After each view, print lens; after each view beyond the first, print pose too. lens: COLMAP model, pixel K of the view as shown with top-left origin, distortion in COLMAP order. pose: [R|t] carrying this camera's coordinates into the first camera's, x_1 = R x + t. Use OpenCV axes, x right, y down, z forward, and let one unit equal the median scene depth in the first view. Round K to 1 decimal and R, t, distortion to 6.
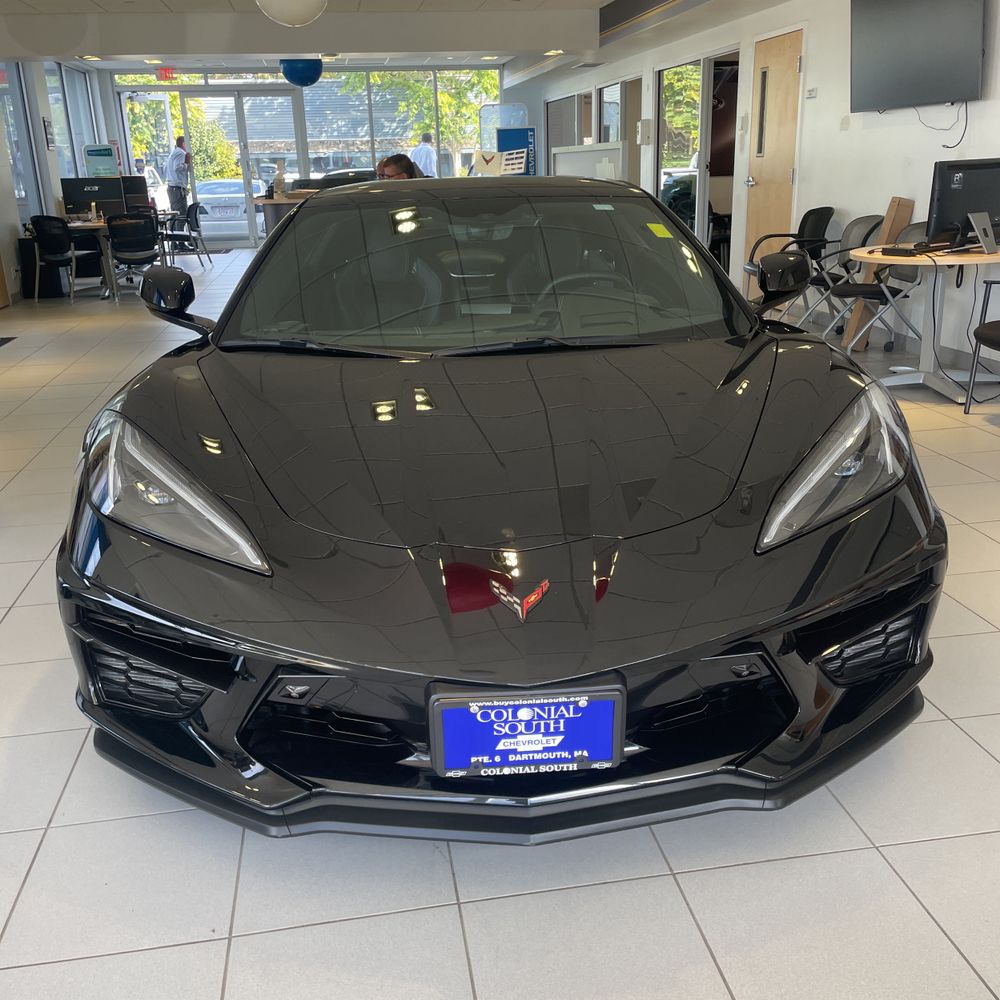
lens RADIAL K [[1009.4, 0, 502.3], [0, 1009.4, 498.6], [0, 0, 1]] dist [0.099215, -0.146554]
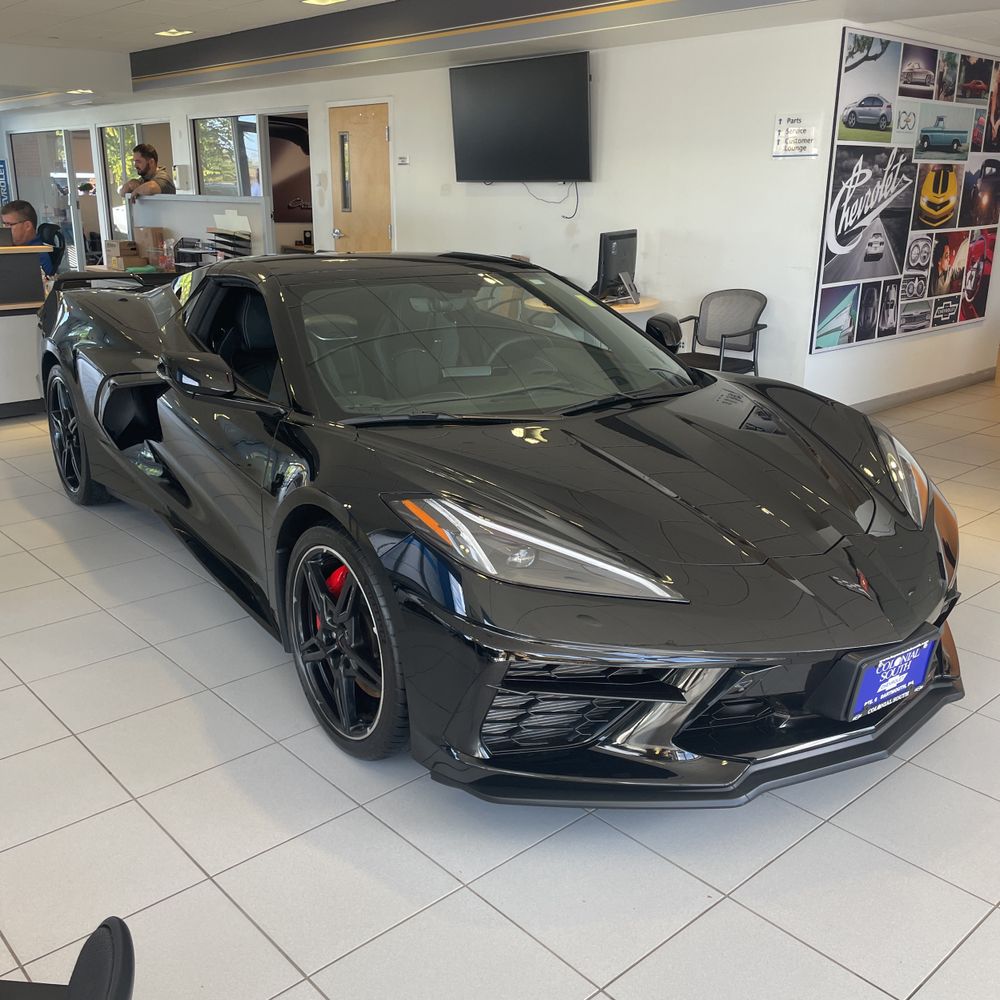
lens RADIAL K [[1010.7, 0, 496.3], [0, 1010.7, 481.3], [0, 0, 1]] dist [0.100013, -0.143429]
pose [[0.841438, -0.117172, 0.527497, -0.171628], [0.140650, 0.990049, -0.004440, -0.015969], [-0.521728, 0.077929, 0.849545, 0.008404]]
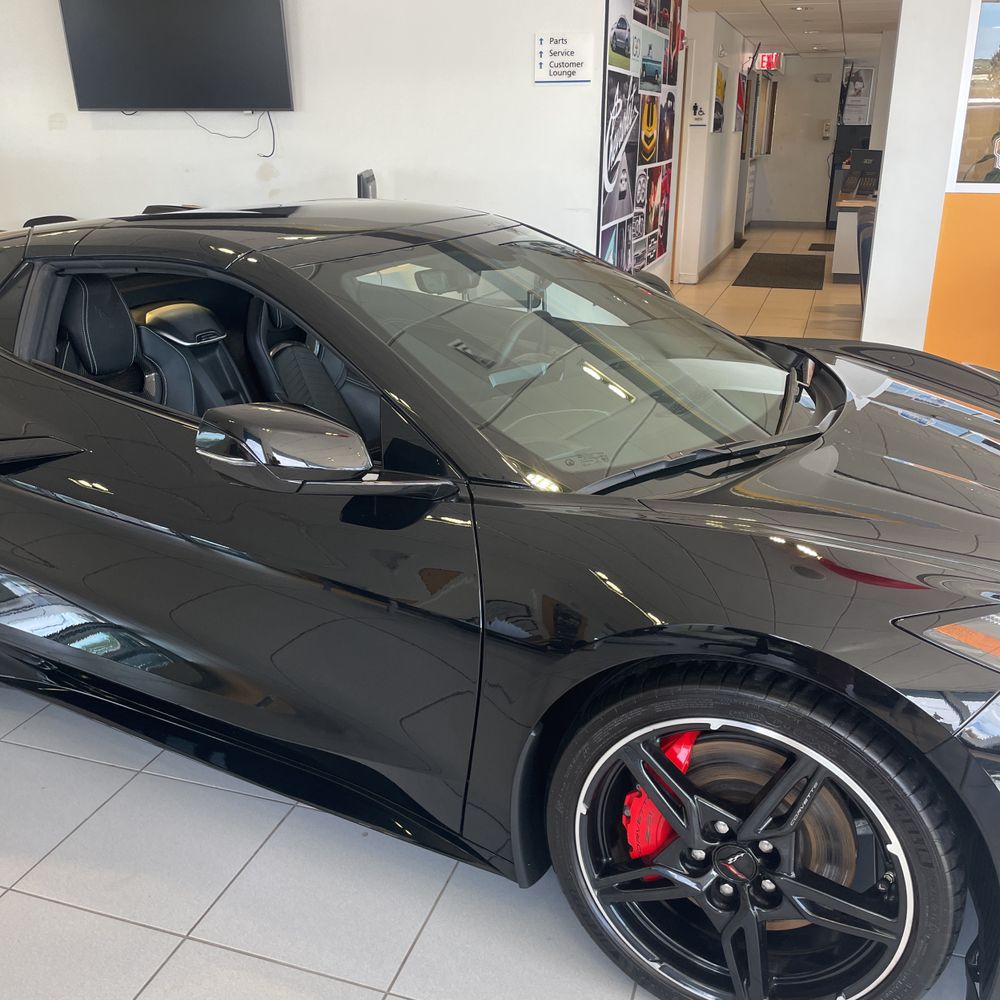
lens RADIAL K [[1016.3, 0, 502.2], [0, 1016.3, 472.1], [0, 0, 1]] dist [0.086096, -0.107535]
pose [[0.462253, -0.251467, 0.850345, -0.202636], [0.265550, 0.954195, 0.137824, -0.065024], [-0.846053, 0.162100, 0.507856, 0.179800]]
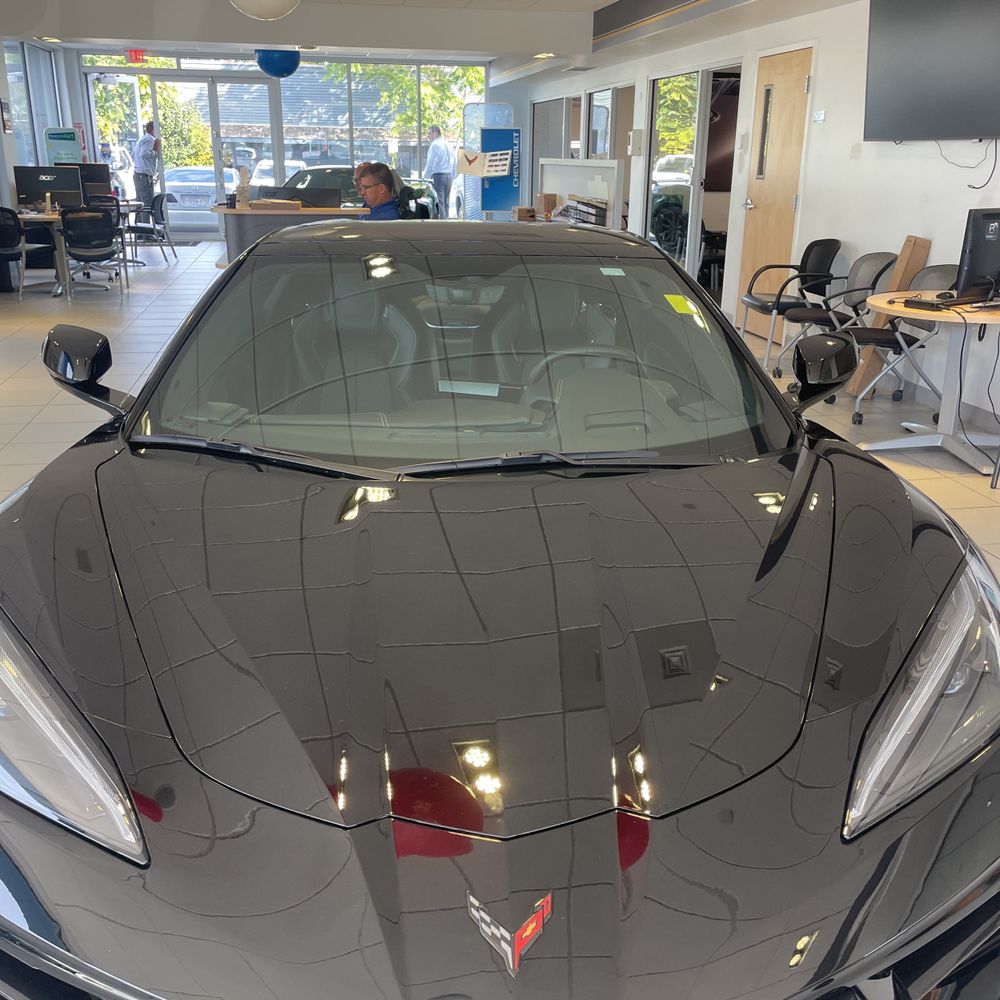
lens RADIAL K [[1011.9, 0, 502.1], [0, 1011.9, 492.9], [0, 0, 1]] dist [0.089023, -0.127112]
pose [[0.999047, 0.032876, 0.028696, -0.002577], [-0.032944, 0.999455, 0.001894, -0.029641], [-0.028618, -0.002838, 0.999586, 0.047944]]
